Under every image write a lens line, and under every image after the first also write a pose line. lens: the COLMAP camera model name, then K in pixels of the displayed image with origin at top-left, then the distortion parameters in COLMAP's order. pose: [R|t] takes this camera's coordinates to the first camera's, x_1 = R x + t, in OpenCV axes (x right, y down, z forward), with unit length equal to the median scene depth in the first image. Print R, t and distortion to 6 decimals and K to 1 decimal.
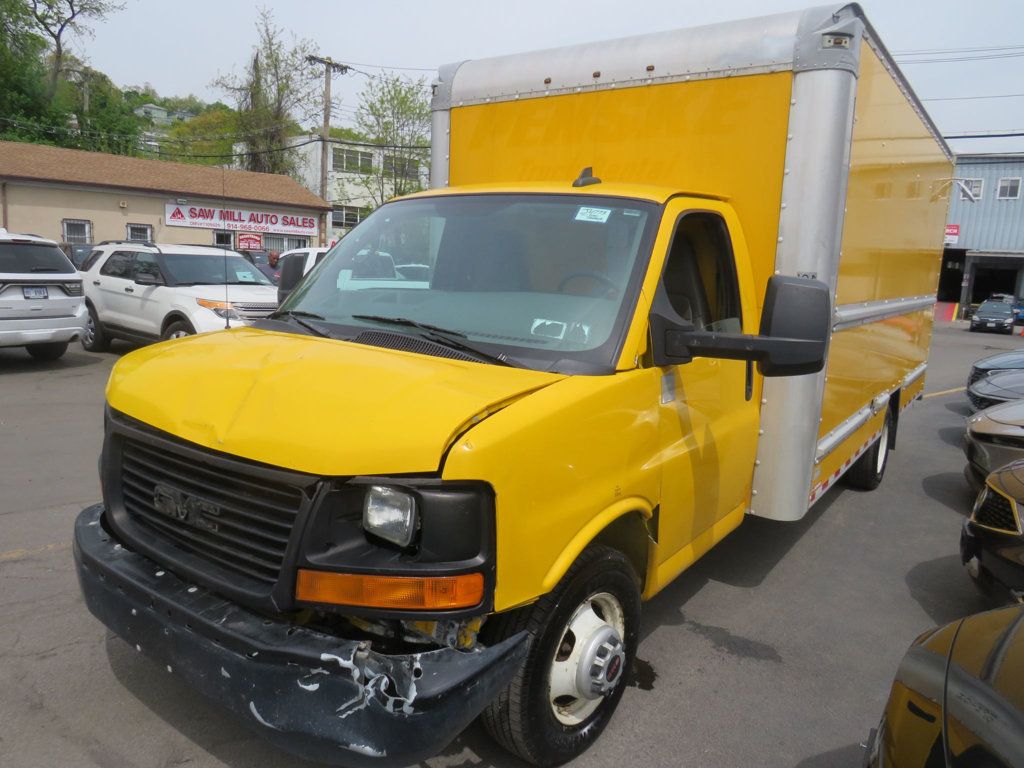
lens RADIAL K [[729.0, 0, 506.8], [0, 729.0, 382.5], [0, 0, 1]] dist [-0.024051, 0.009674]
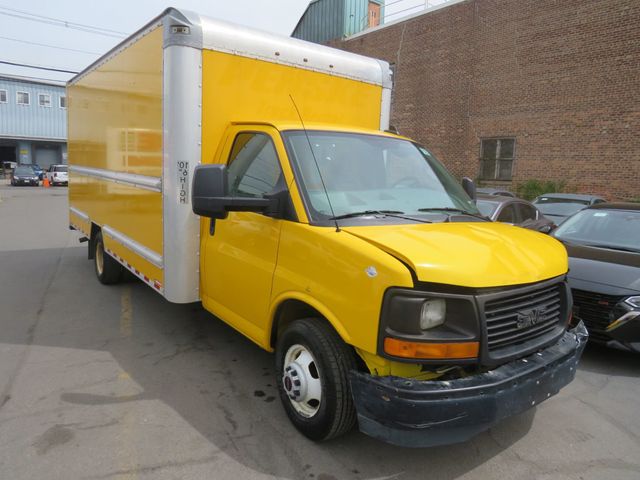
lens RADIAL K [[455.6, 0, 315.0], [0, 455.6, 240.2], [0, 0, 1]] dist [-0.024051, 0.009674]
pose [[0.297034, -0.170573, 0.939508, -1.583136], [0.117063, 0.982998, 0.141458, -0.242155], [-0.947664, 0.067963, 0.311951, 1.083298]]
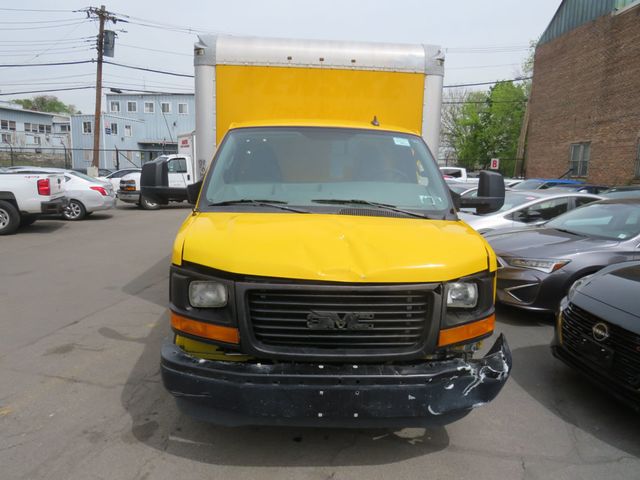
lens RADIAL K [[455.6, 0, 315.4], [0, 455.6, 239.1], [0, 0, 1]] dist [-0.024051, 0.009674]
pose [[0.780802, -0.120645, 0.613020, -1.040686], [0.103847, 0.992591, 0.063076, -0.082015], [-0.616088, 0.014411, 0.787546, 0.196393]]
